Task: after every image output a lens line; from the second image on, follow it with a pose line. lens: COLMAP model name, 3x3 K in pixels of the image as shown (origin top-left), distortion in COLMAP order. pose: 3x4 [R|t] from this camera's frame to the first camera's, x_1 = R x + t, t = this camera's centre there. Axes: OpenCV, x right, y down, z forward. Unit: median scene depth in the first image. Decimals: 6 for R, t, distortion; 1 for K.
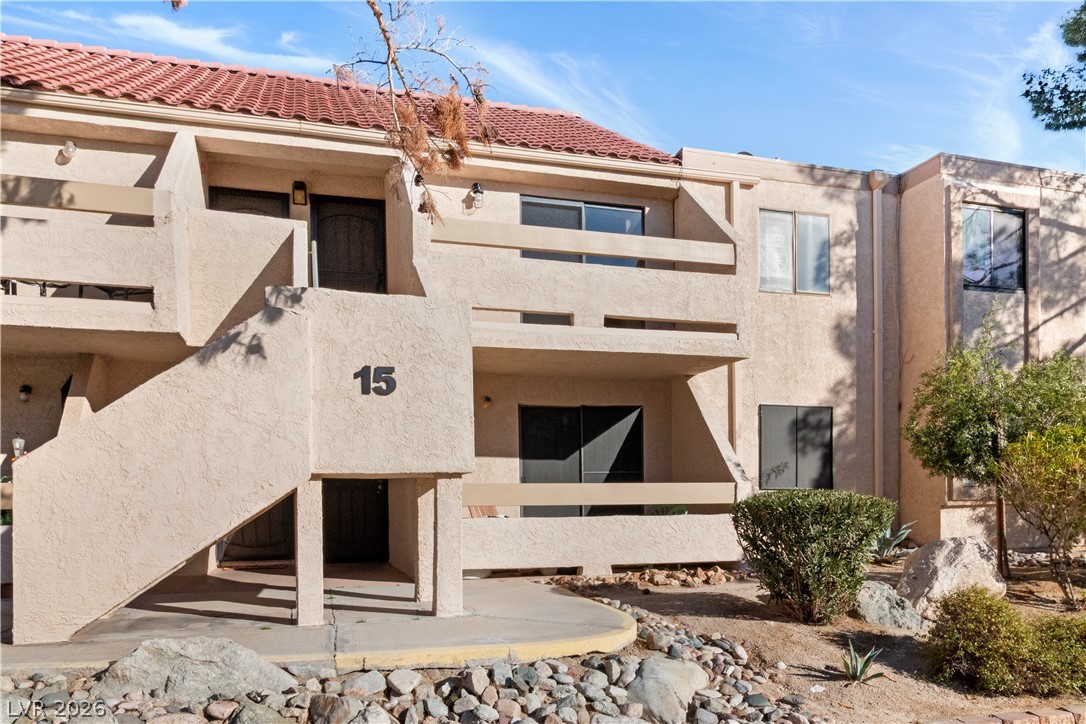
lens RADIAL K [[778.2, 0, 540.0], [0, 778.2, 533.2], [0, 0, 1]] dist [0.004602, 0.001740]
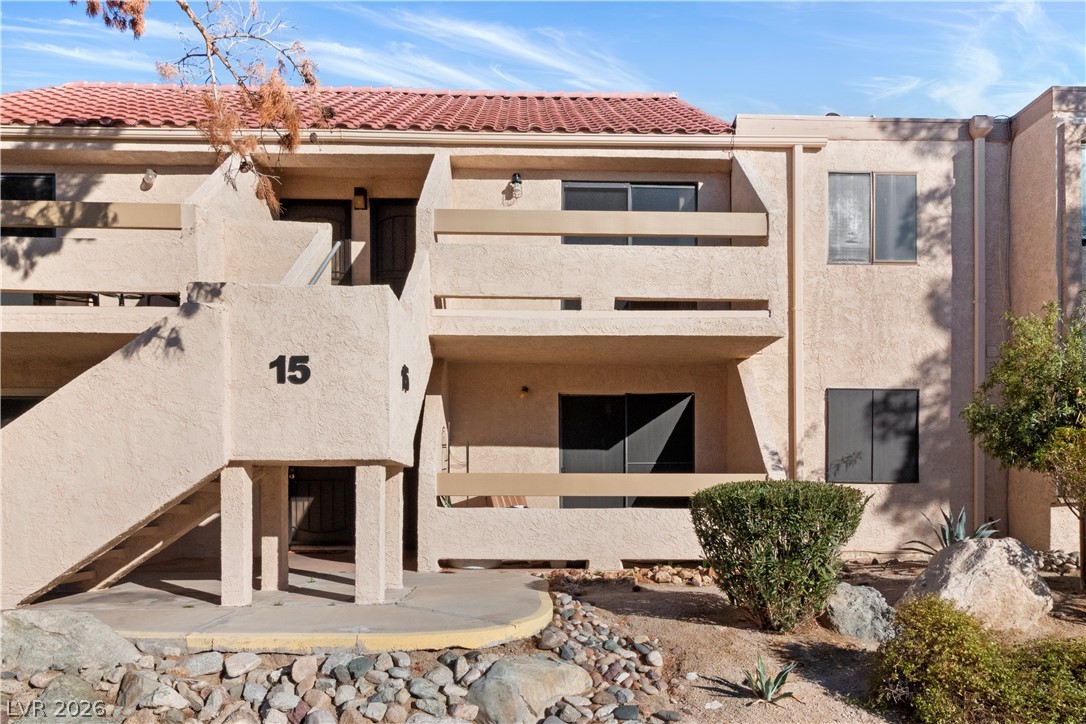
lens RADIAL K [[778.2, 0, 549.0], [0, 778.2, 511.8], [0, 0, 1]] dist [0.004602, 0.001740]
pose [[0.968582, 0.016371, -0.248156, 0.256438], [-0.021612, 0.999597, -0.018413, 0.001679], [0.247755, 0.023198, 0.968545, 0.065894]]
